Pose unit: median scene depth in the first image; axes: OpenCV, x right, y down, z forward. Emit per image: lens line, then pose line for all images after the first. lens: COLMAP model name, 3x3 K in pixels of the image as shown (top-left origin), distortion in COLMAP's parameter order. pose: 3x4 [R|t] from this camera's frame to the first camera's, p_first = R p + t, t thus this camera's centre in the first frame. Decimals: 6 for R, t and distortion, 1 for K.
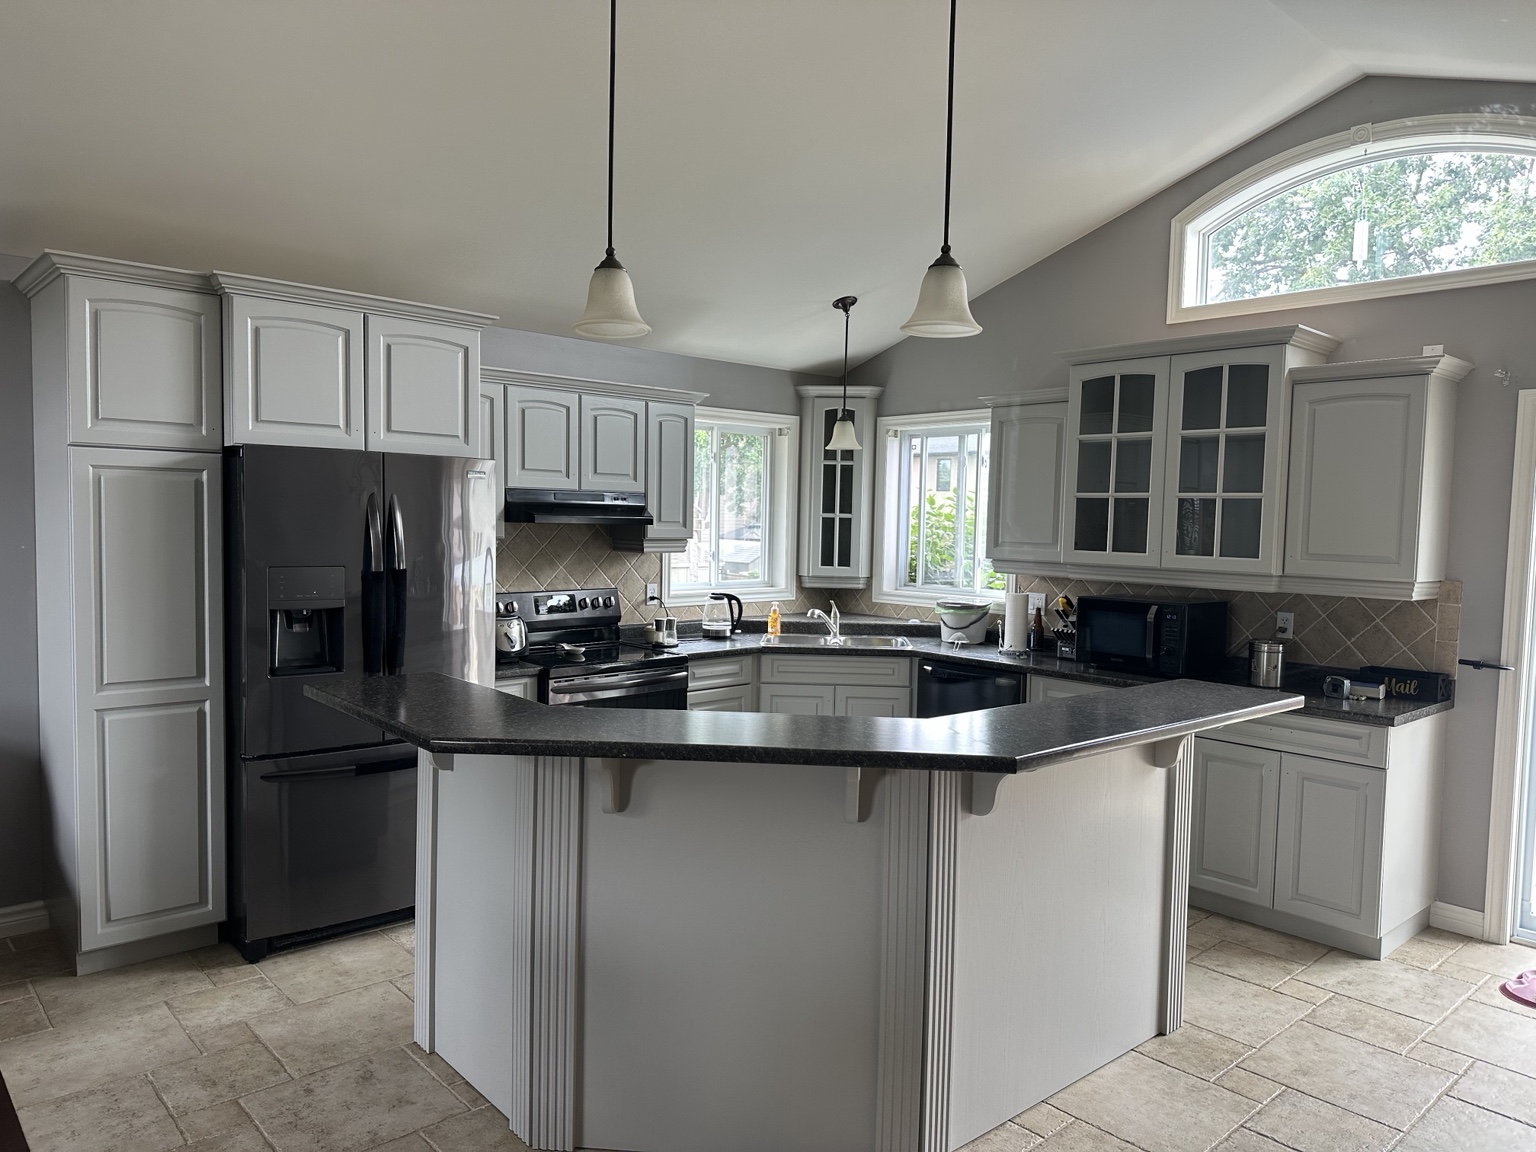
lens RADIAL K [[1069.5, 0, 771.4], [0, 1069.5, 582.5], [0, 0, 1]] dist [0.131043, -0.190518]
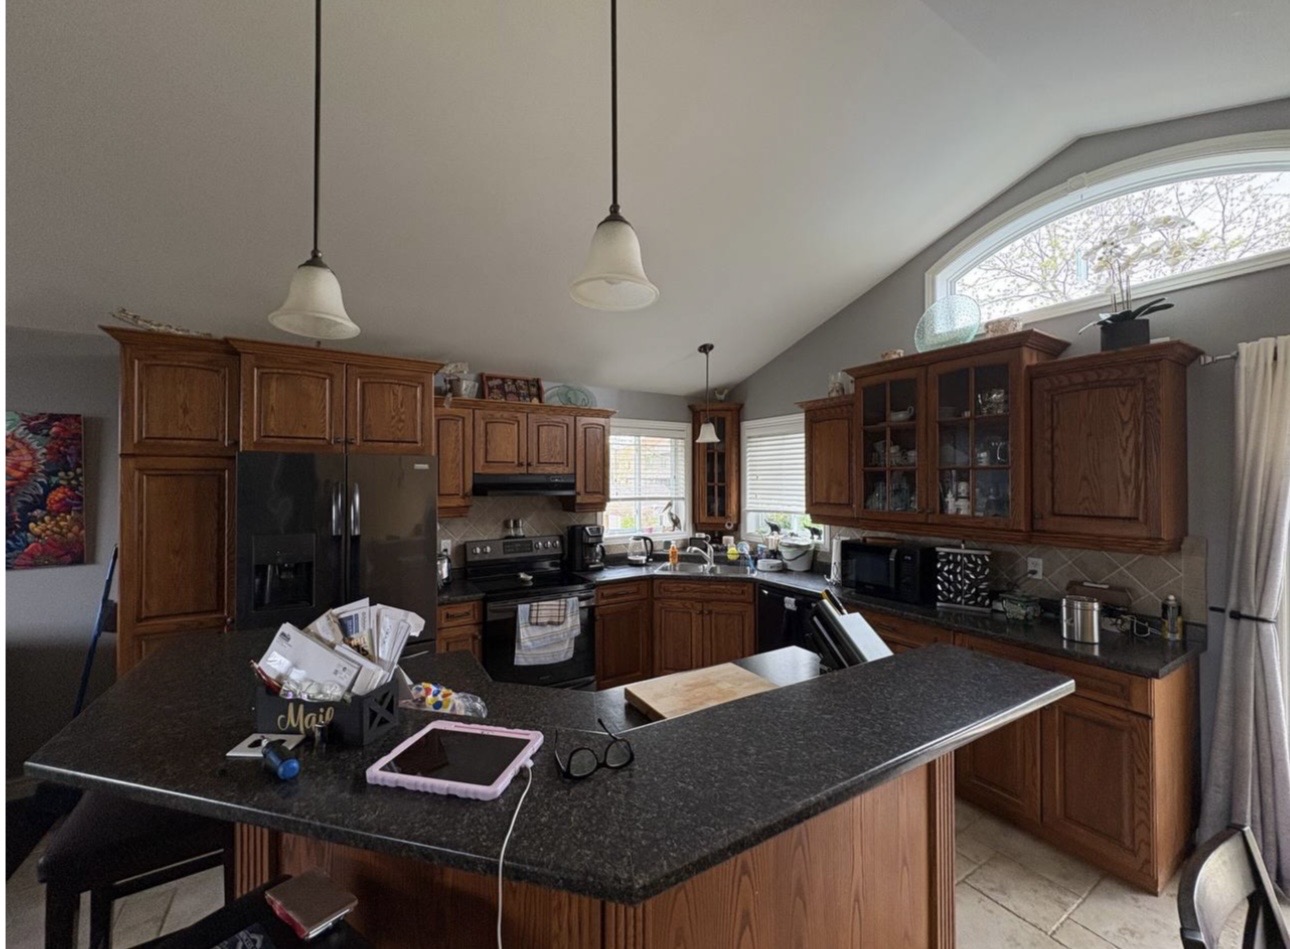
lens RADIAL K [[528.5, 0, 648.6], [0, 528.5, 472.0], [0, 0, 1]] dist [-0.000699, -0.000288]
pose [[0.985133, -0.022904, -0.170262, 0.116355], [0.009322, 0.996740, -0.080145, -0.024766], [0.171543, 0.077367, 0.982134, 0.267827]]
